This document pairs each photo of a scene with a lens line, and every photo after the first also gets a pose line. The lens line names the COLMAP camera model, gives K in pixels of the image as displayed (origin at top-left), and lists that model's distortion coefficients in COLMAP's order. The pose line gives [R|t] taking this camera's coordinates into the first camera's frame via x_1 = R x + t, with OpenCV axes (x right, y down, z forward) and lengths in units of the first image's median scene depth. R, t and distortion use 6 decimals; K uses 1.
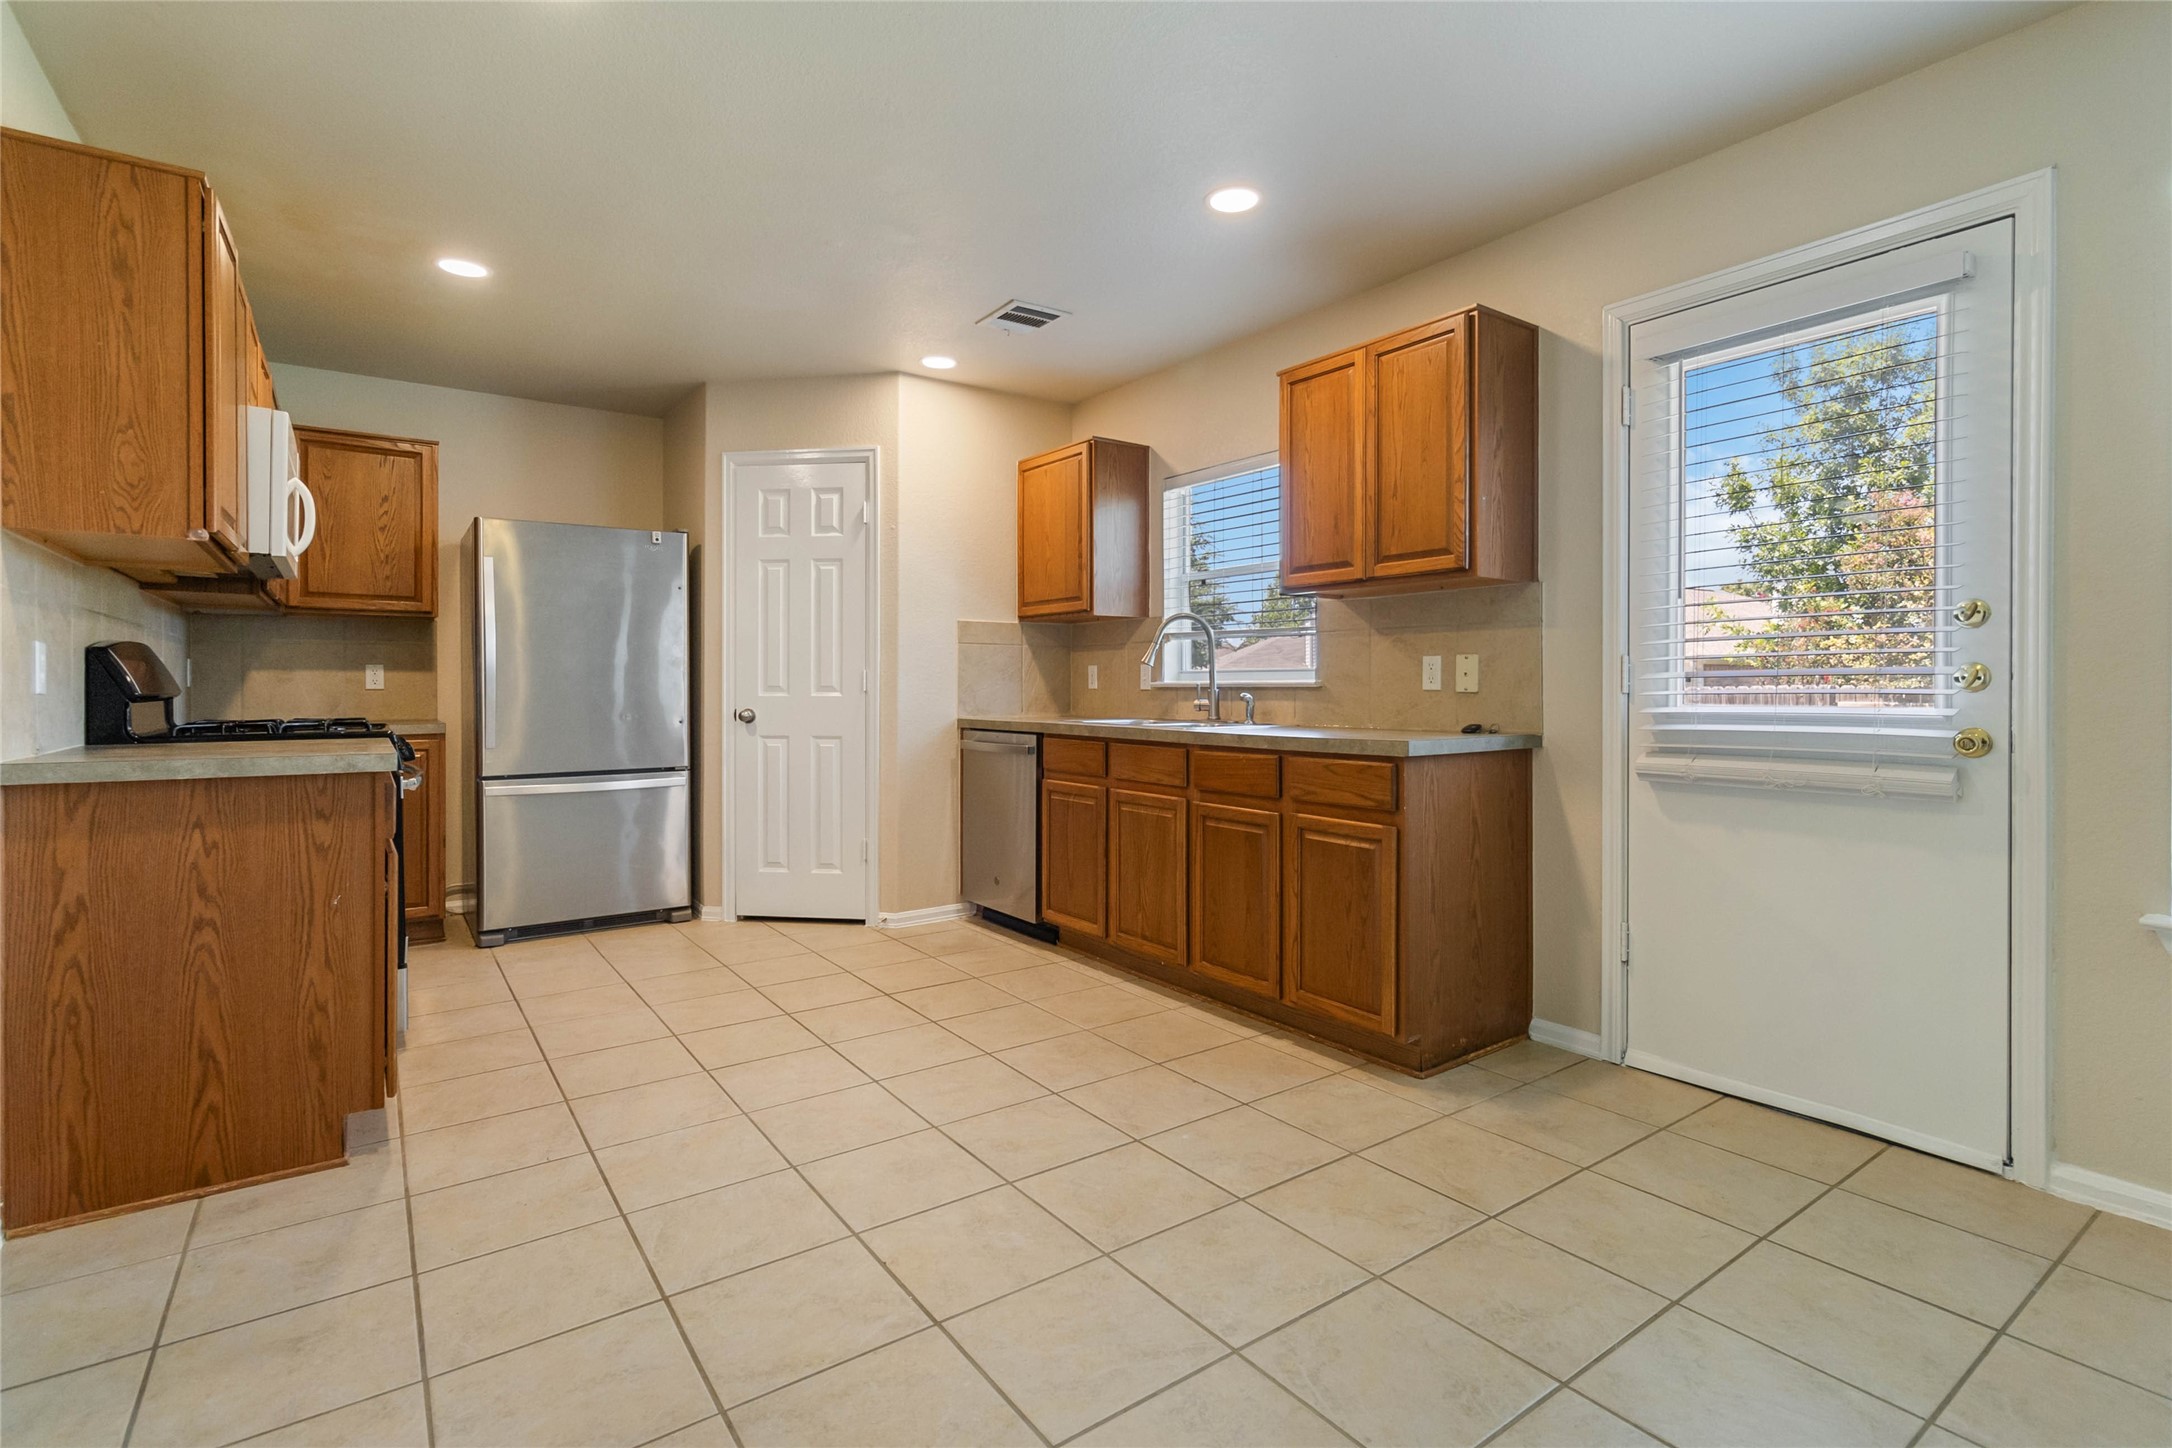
lens RADIAL K [[1018.9, 0, 1099.9], [0, 1018.9, 697.9], [0, 0, 1]] dist [-0.000573, 0.001468]
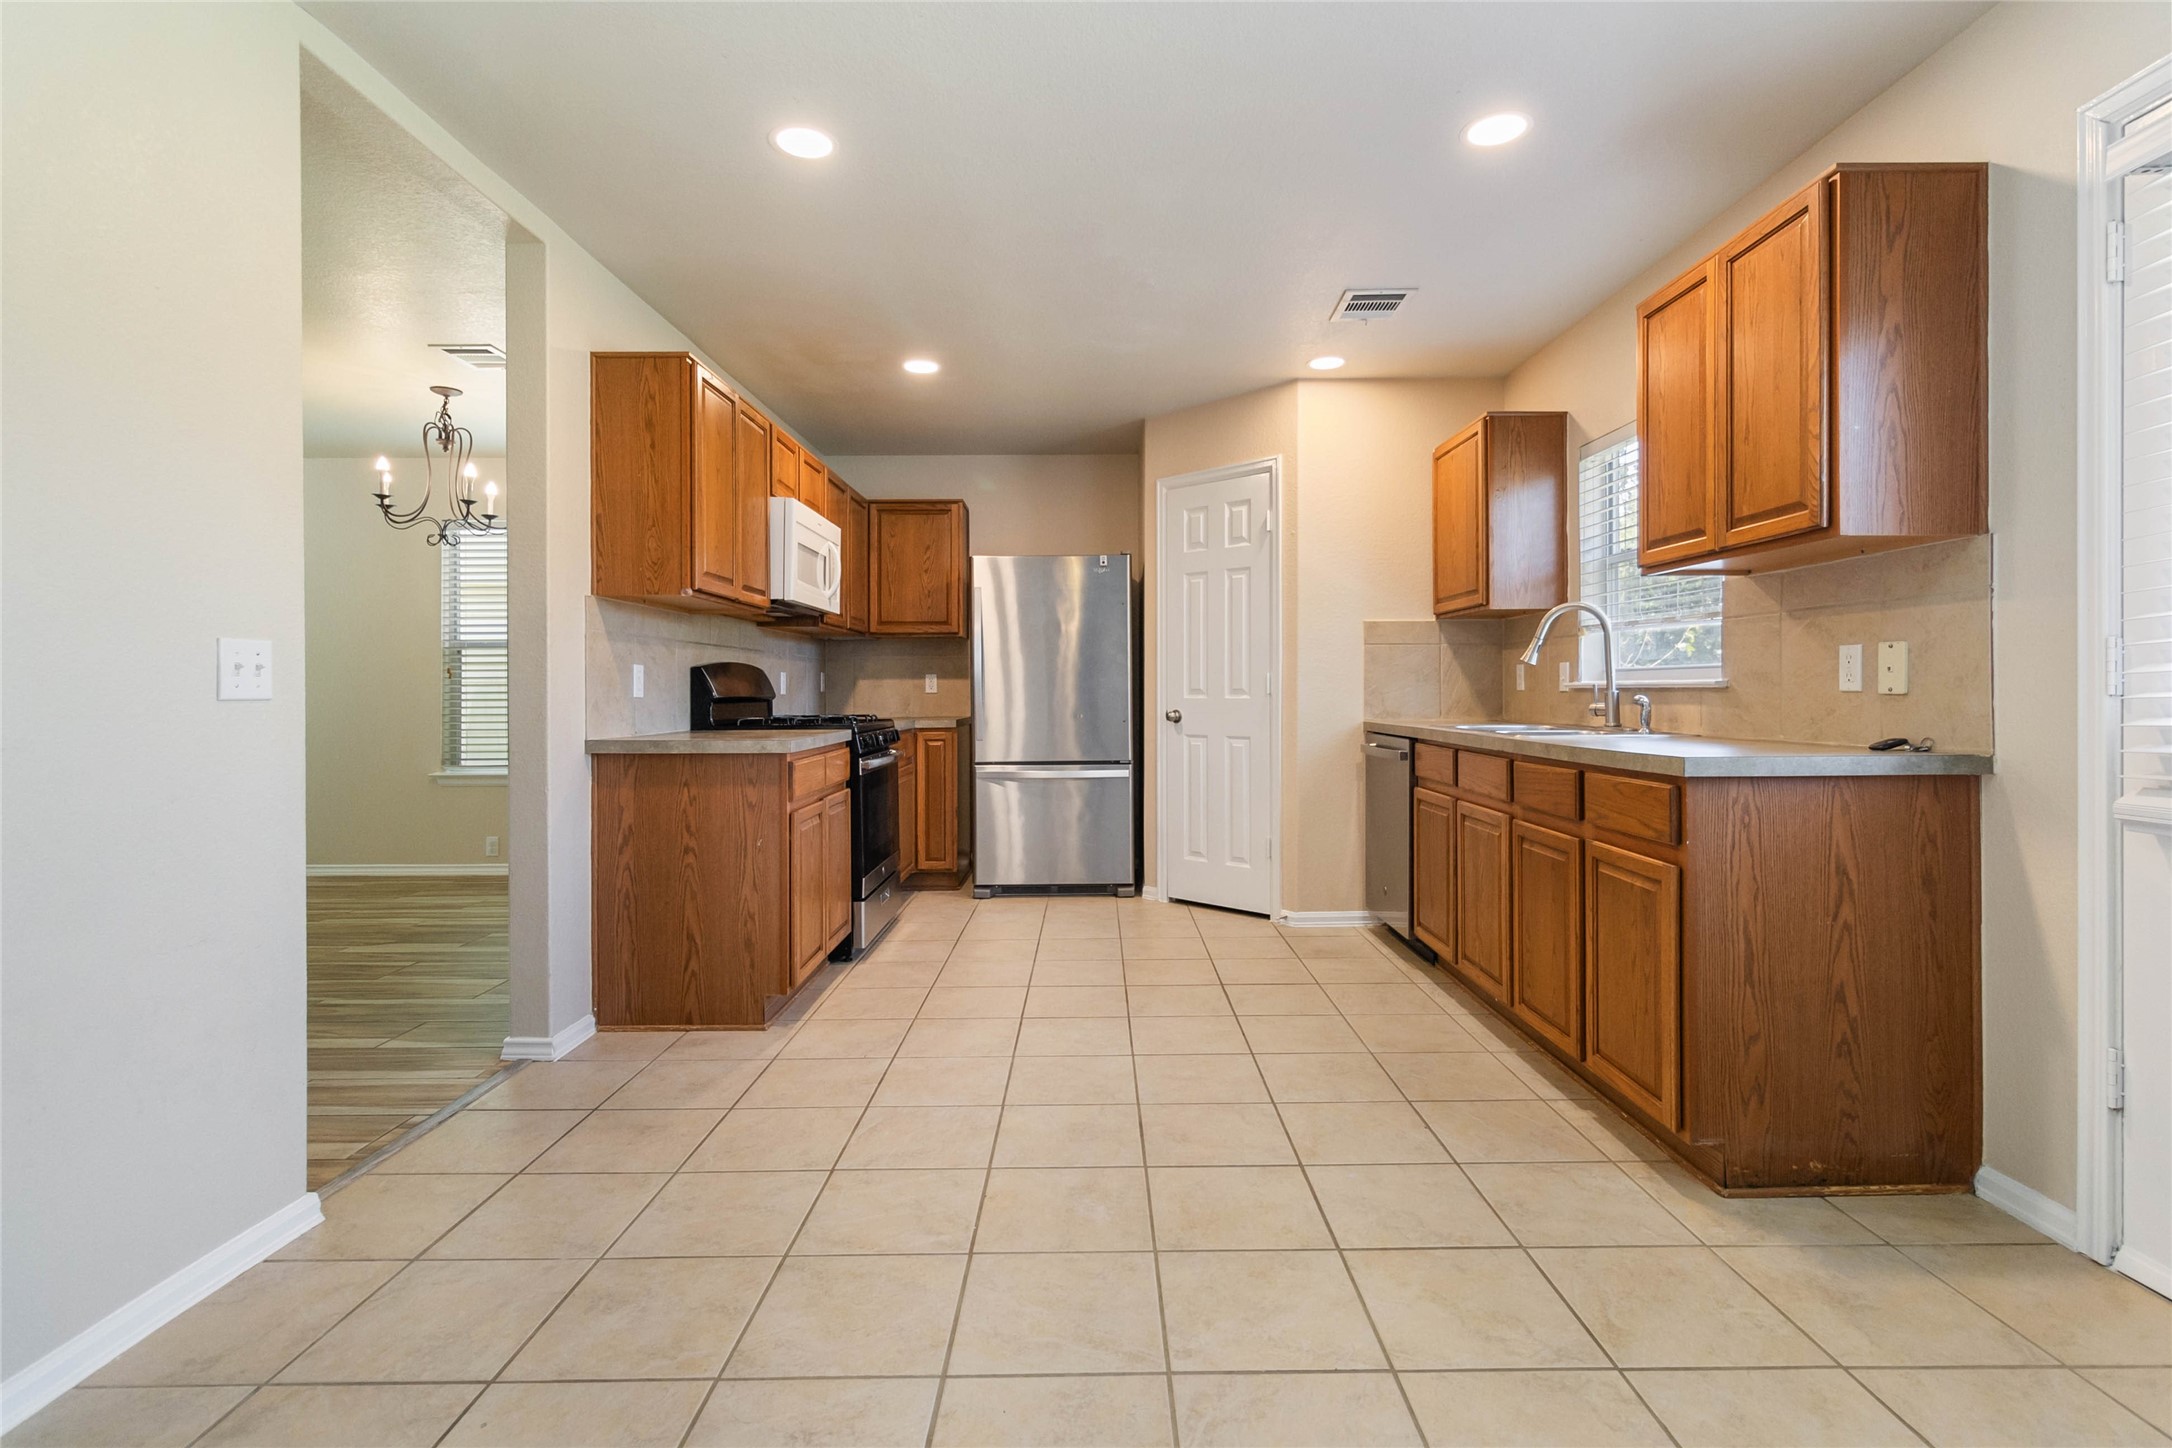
lens RADIAL K [[1018.9, 0, 1102.2], [0, 1018.9, 698.9], [0, 0, 1]] dist [-0.000573, 0.001468]
pose [[0.813489, 0.000676, -0.581580, 0.323637], [-0.000946, 1.000000, -0.000161, -0.001420], [0.581579, 0.000681, 0.813489, 0.085255]]
